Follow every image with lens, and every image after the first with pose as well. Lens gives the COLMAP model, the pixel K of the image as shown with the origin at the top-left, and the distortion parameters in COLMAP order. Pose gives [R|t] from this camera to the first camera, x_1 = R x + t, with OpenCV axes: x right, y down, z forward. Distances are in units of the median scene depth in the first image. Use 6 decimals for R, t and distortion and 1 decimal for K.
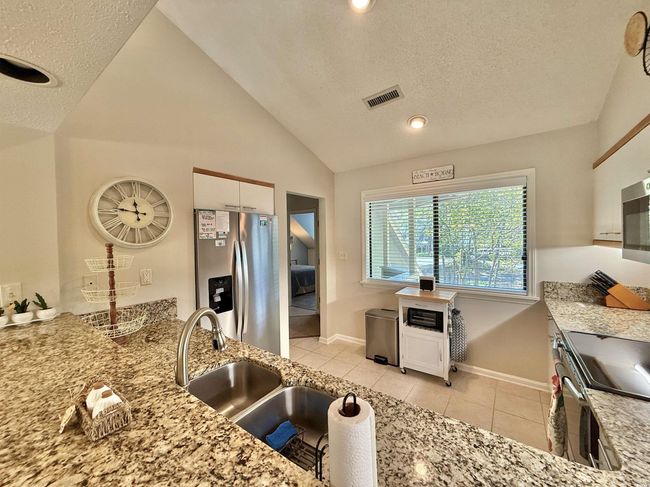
lens RADIAL K [[261.5, 0, 325.2], [0, 261.5, 241.7], [0, 0, 1]] dist [0.003426, 0.000335]
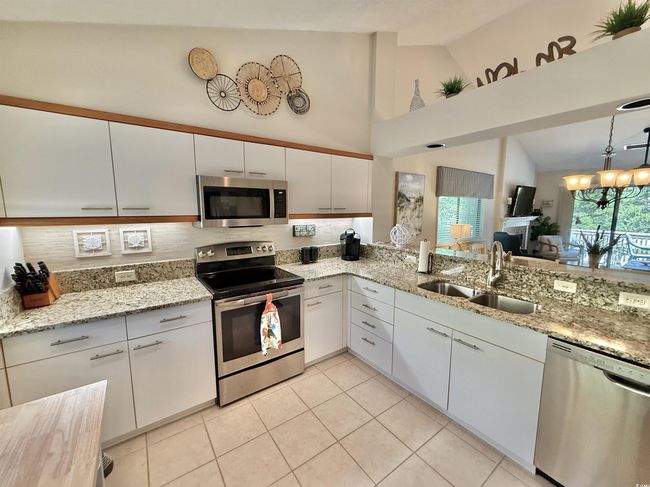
lens RADIAL K [[261.5, 0, 323.2], [0, 261.5, 243.0], [0, 0, 1]] dist [0.003426, 0.000335]
pose [[-0.952762, -0.021902, 0.302927, 0.080265], [0.020754, 0.990370, 0.136883, -0.020067], [-0.303008, 0.136704, -0.943132, 1.380571]]
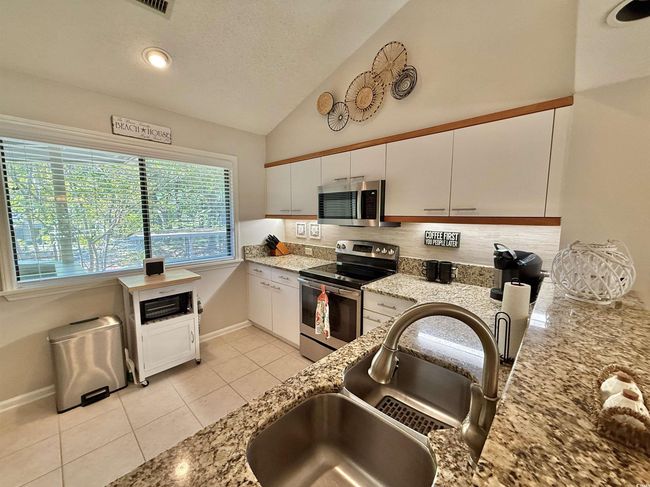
lens RADIAL K [[261.5, 0, 322.3], [0, 261.5, 242.7], [0, 0, 1]] dist [0.003426, 0.000335]
pose [[0.110877, -0.088311, 0.989903, -0.469445], [0.004524, 0.996079, 0.088355, 0.020184], [-0.993824, -0.005318, 0.110842, 0.506312]]
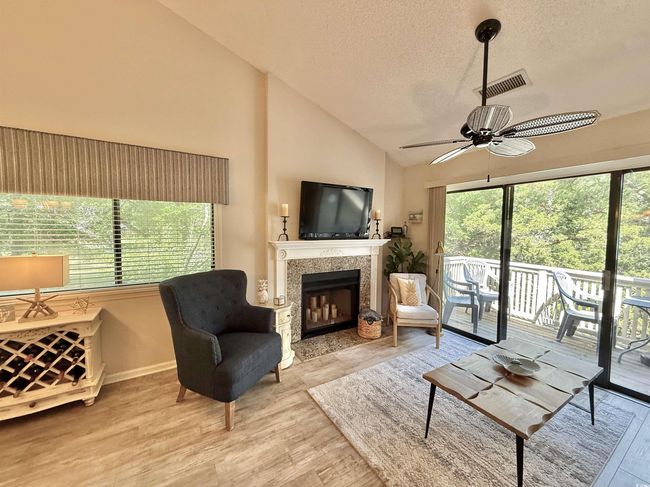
lens RADIAL K [[261.5, 0, 326.2], [0, 261.5, 240.2], [0, 0, 1]] dist [0.003426, 0.000335]
pose [[-0.927436, -0.006611, 0.373924, -1.550522], [0.012496, 0.998738, 0.048653, 0.054329], [-0.373774, 0.049795, -0.926182, -0.446164]]
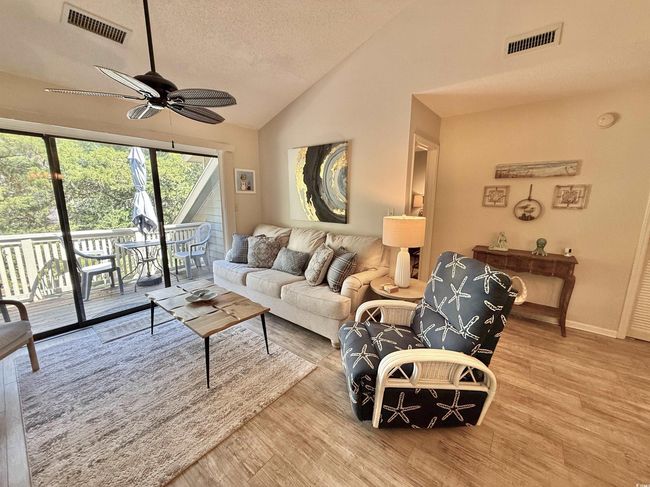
lens RADIAL K [[261.5, 0, 320.6], [0, 261.5, 241.5], [0, 0, 1]] dist [0.003426, 0.000335]
pose [[-0.049969, 0.195756, -0.979379, -0.796524], [-0.016806, 0.980300, 0.196797, 0.044745], [0.998609, 0.026294, -0.045695, -0.871226]]
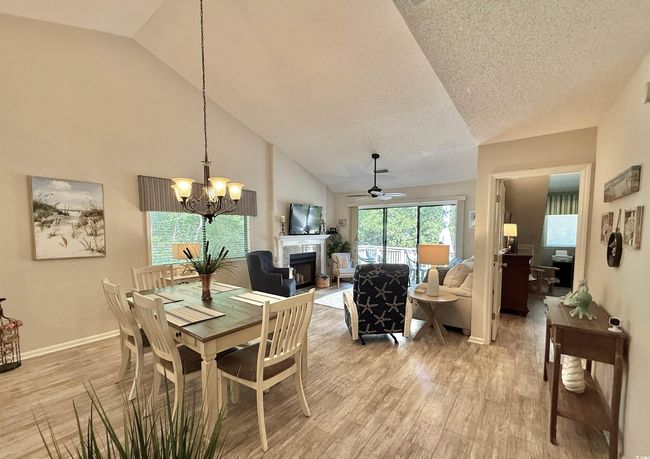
lens RADIAL K [[268.8, 0, 330.9], [0, 268.8, 247.4], [0, 0, 1]] dist [0.002154, -0.000038]
pose [[-0.999781, 0.020694, -0.003038, -1.295306], [0.020403, 0.996889, 0.076130, 0.044859], [0.004604, 0.076051, -0.997093, 0.946503]]
